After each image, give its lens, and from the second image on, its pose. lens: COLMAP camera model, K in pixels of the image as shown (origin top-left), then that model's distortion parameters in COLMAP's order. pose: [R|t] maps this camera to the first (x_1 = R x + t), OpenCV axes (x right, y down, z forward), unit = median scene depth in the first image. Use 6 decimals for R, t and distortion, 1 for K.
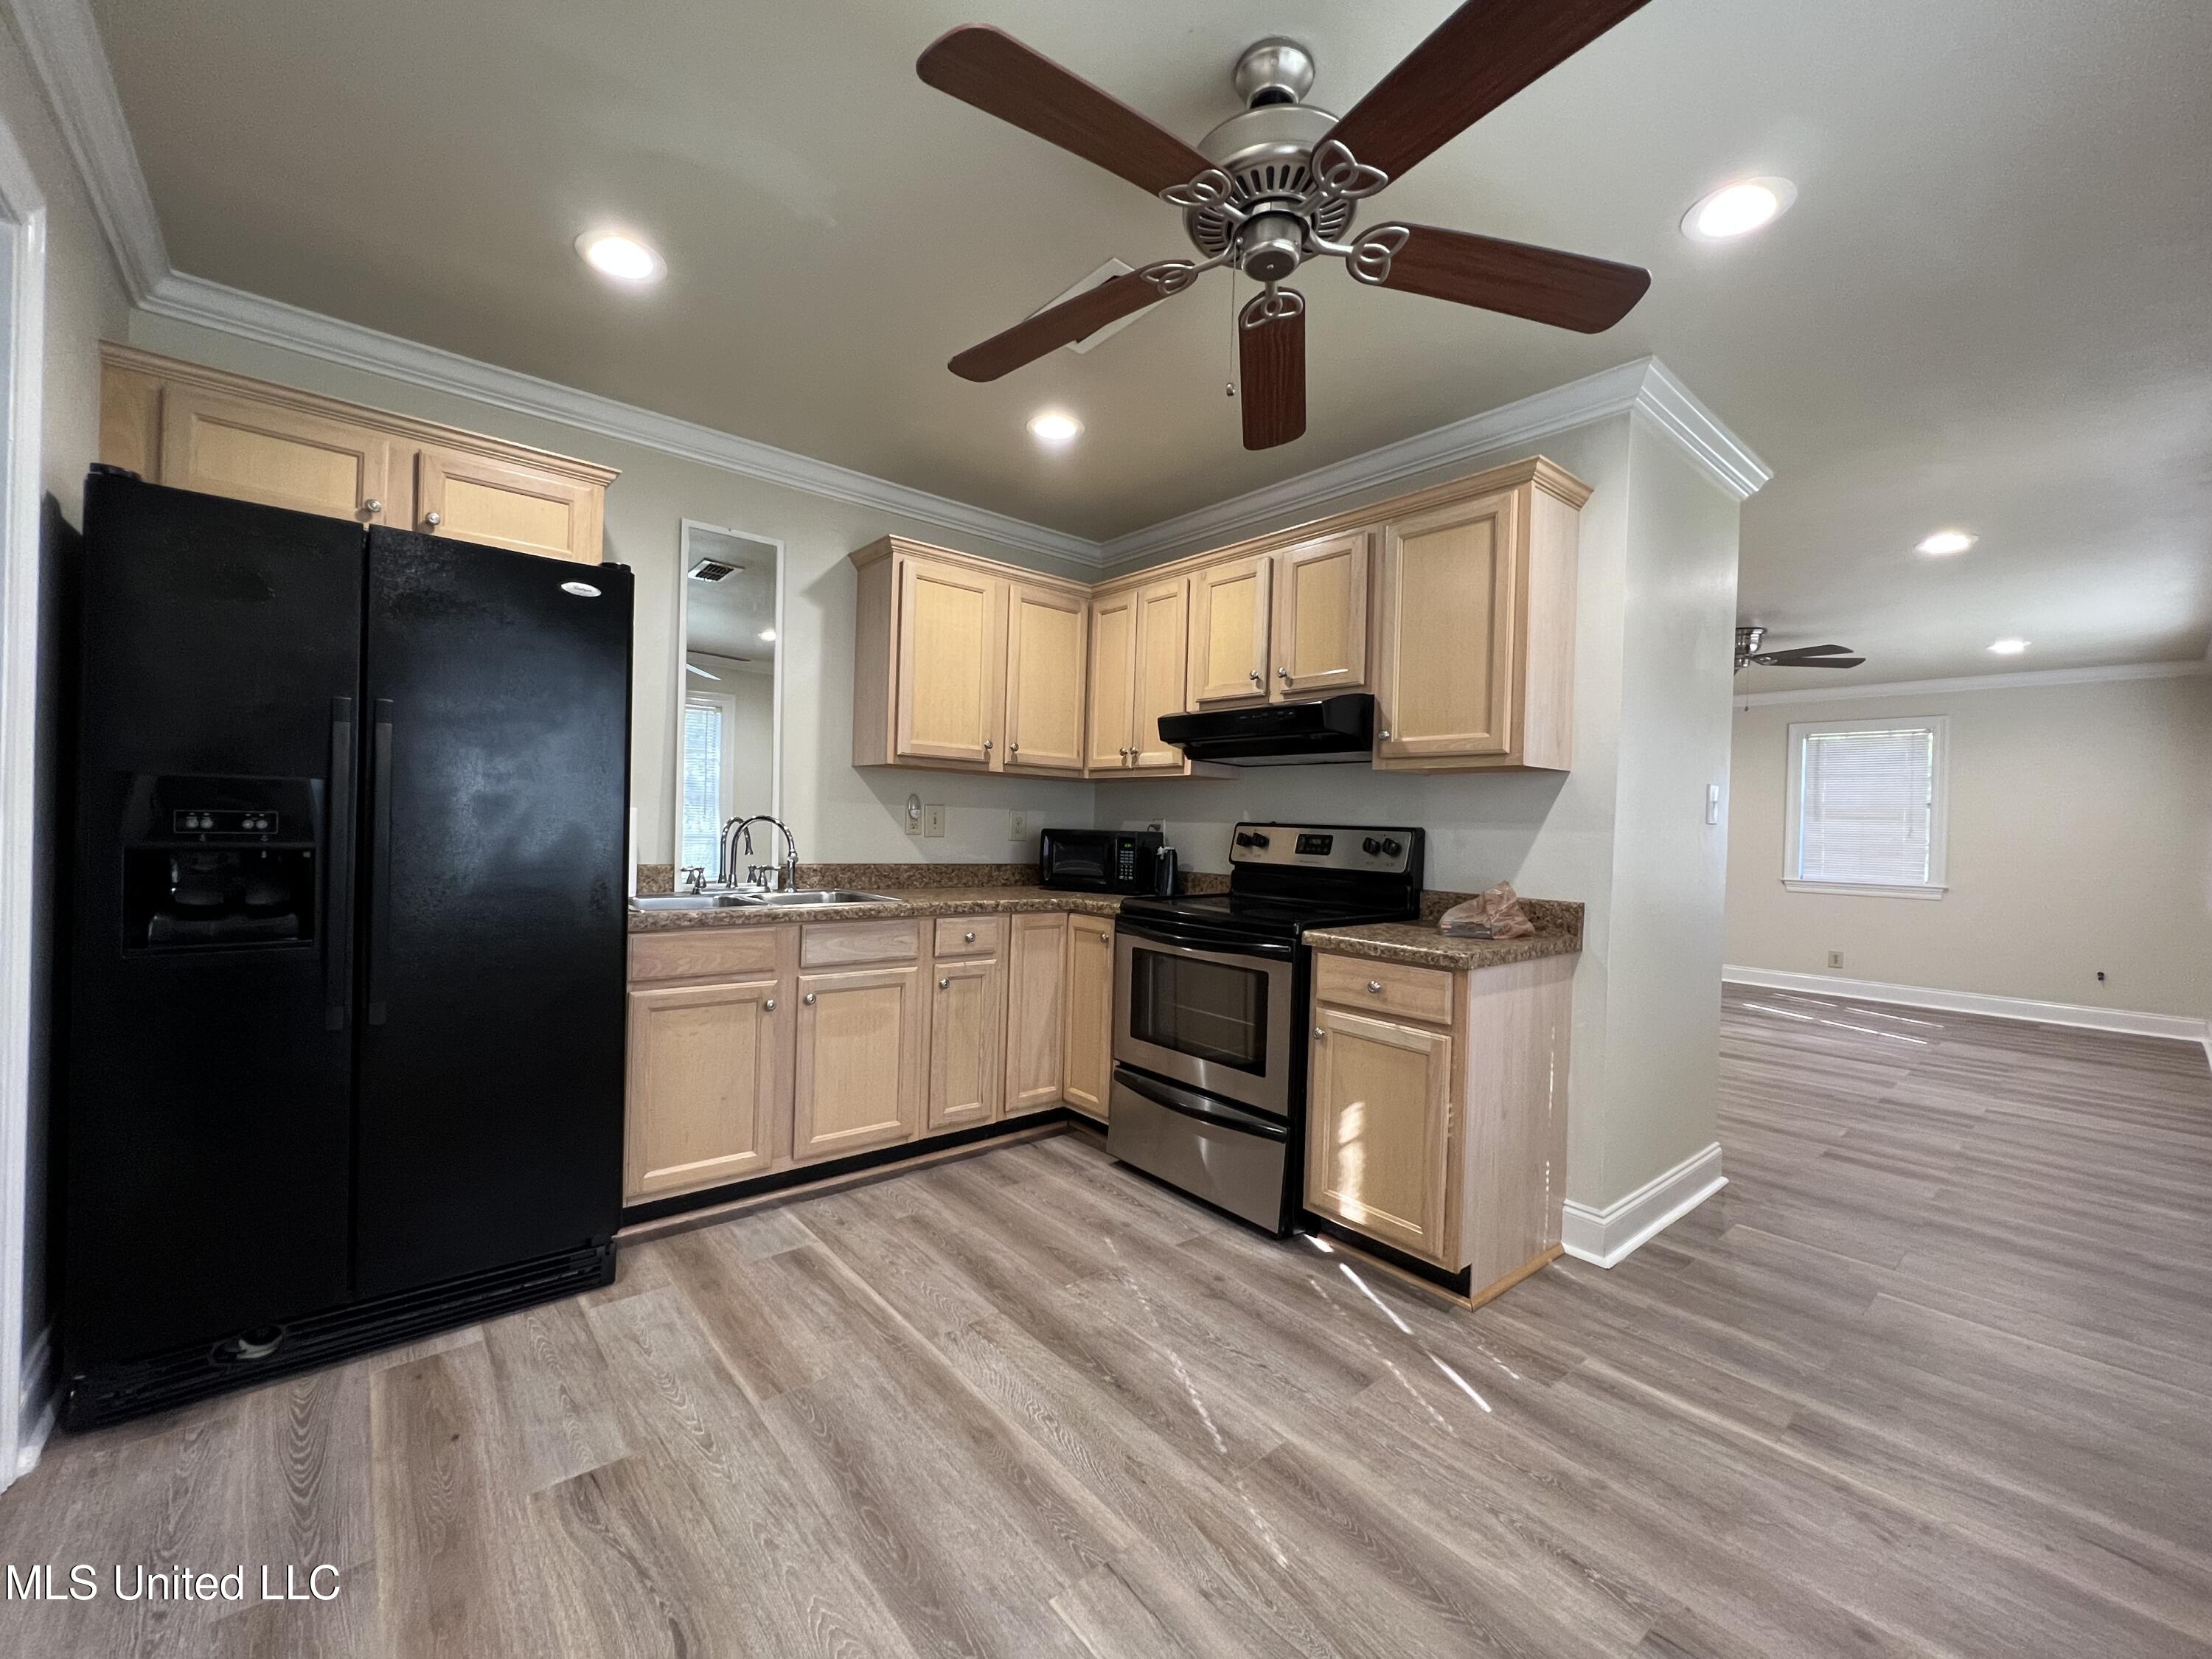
lens RADIAL K [[895.3, 0, 1096.8], [0, 895.3, 828.1], [0, 0, 1]] dist [-0.001845, 0.000495]
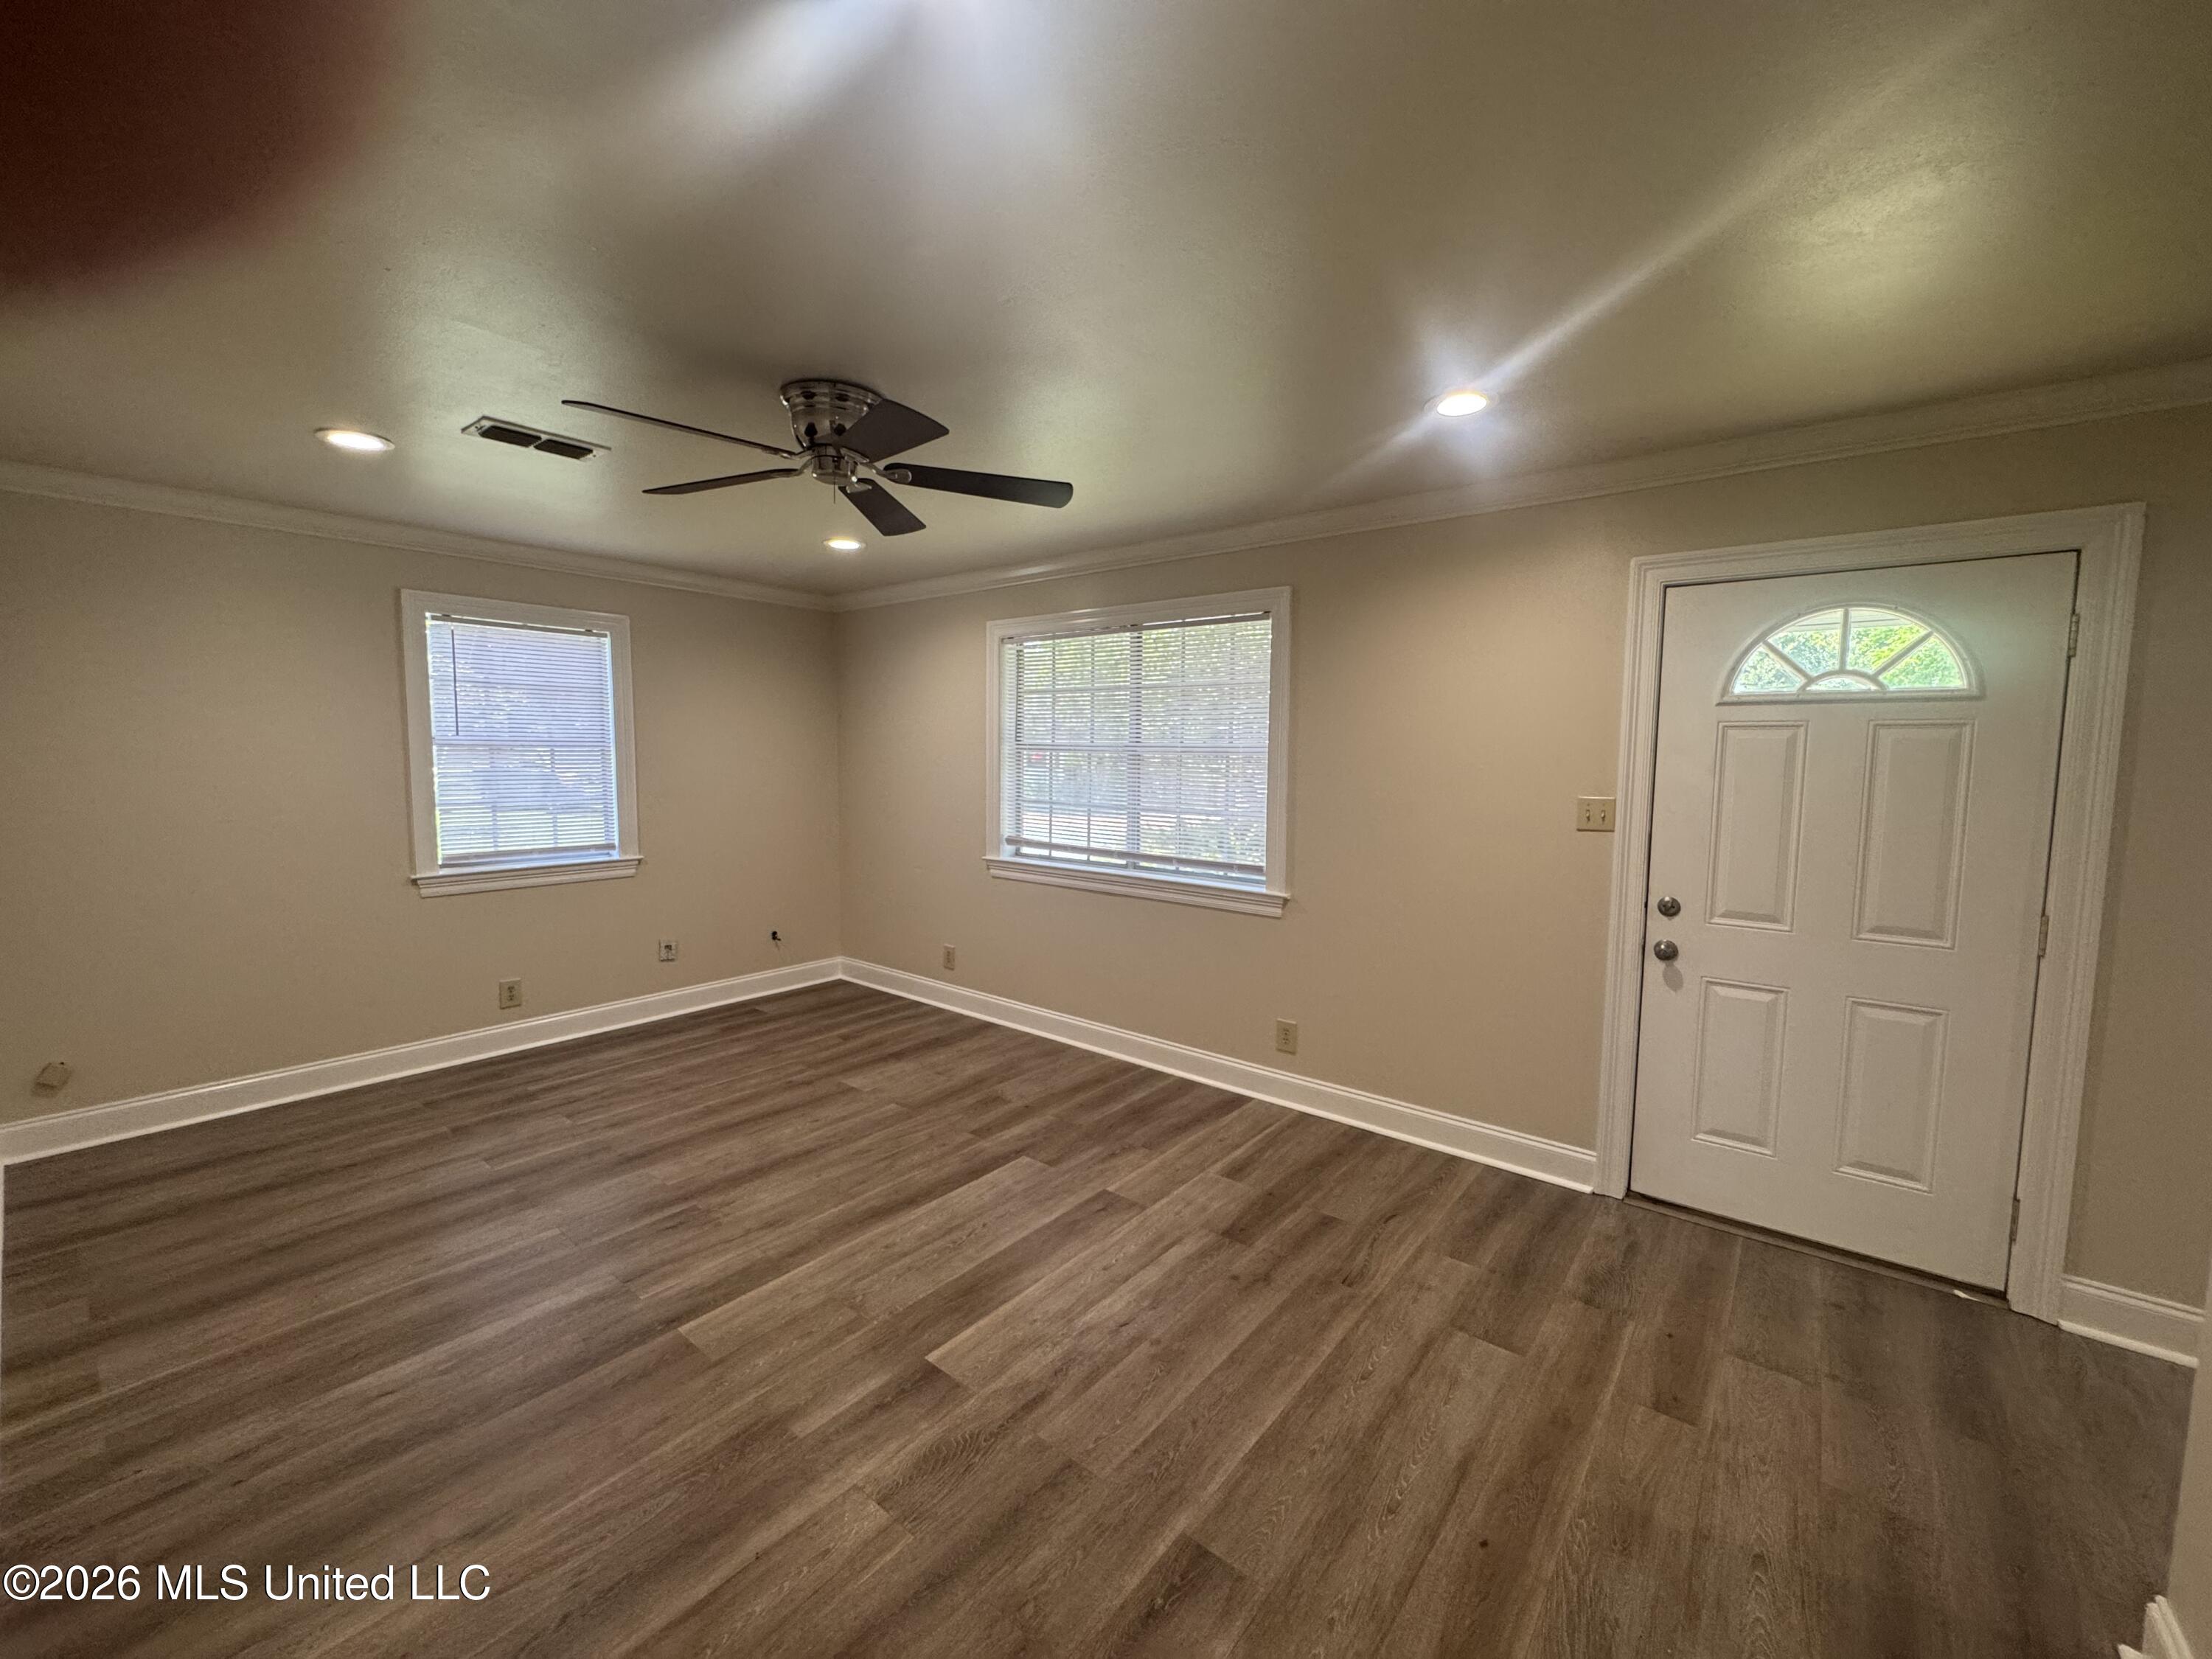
lens RADIAL K [[882.7, 0, 1102.6], [0, 882.7, 824.5], [0, 0, 1]] dist [-0.002367, -0.000343]
pose [[-0.190049, -0.112246, 0.975337, 0.492288], [-0.014315, 0.993654, 0.111565, -0.118693], [-0.981670, 0.007240, -0.190450, 2.036151]]
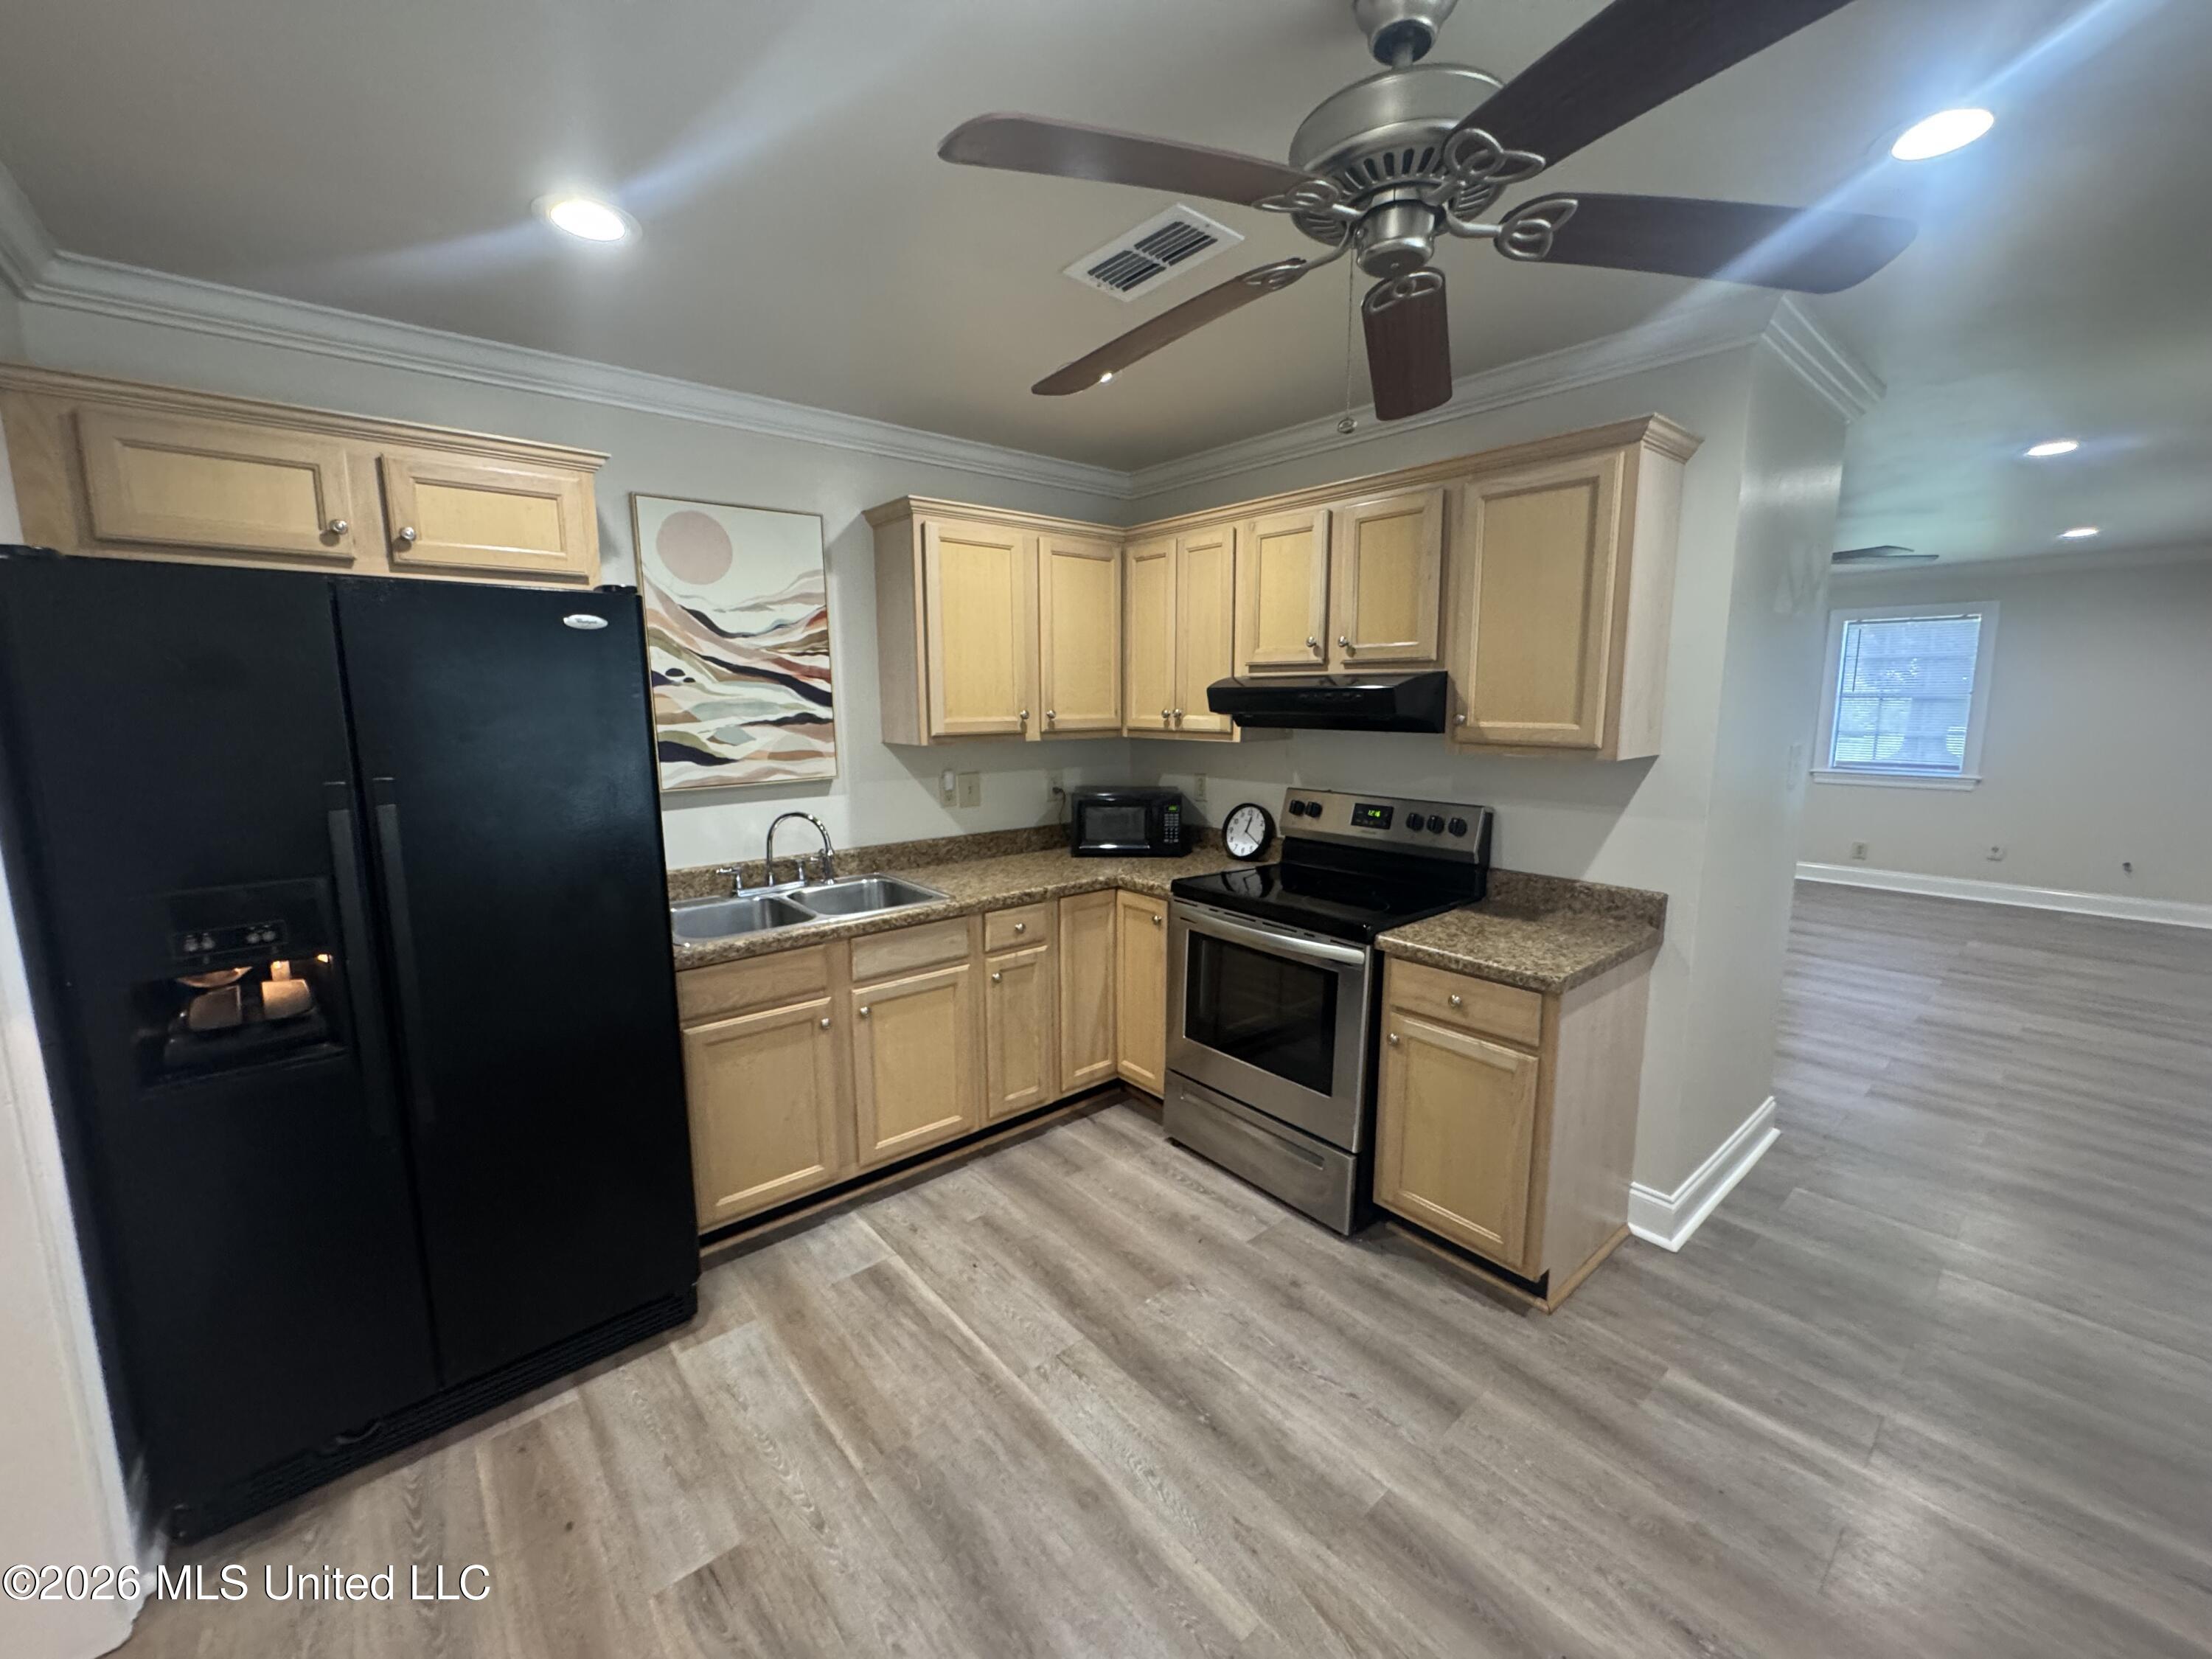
lens RADIAL K [[882.7, 0, 1104.8], [0, 882.7, 823.0], [0, 0, 1]] dist [-0.002367, -0.000343]
pose [[0.999346, -0.036153, 0.000183, -0.056594], [0.035768, 0.989421, 0.140597, -0.150273], [-0.005264, -0.140498, 0.990067, 0.083303]]
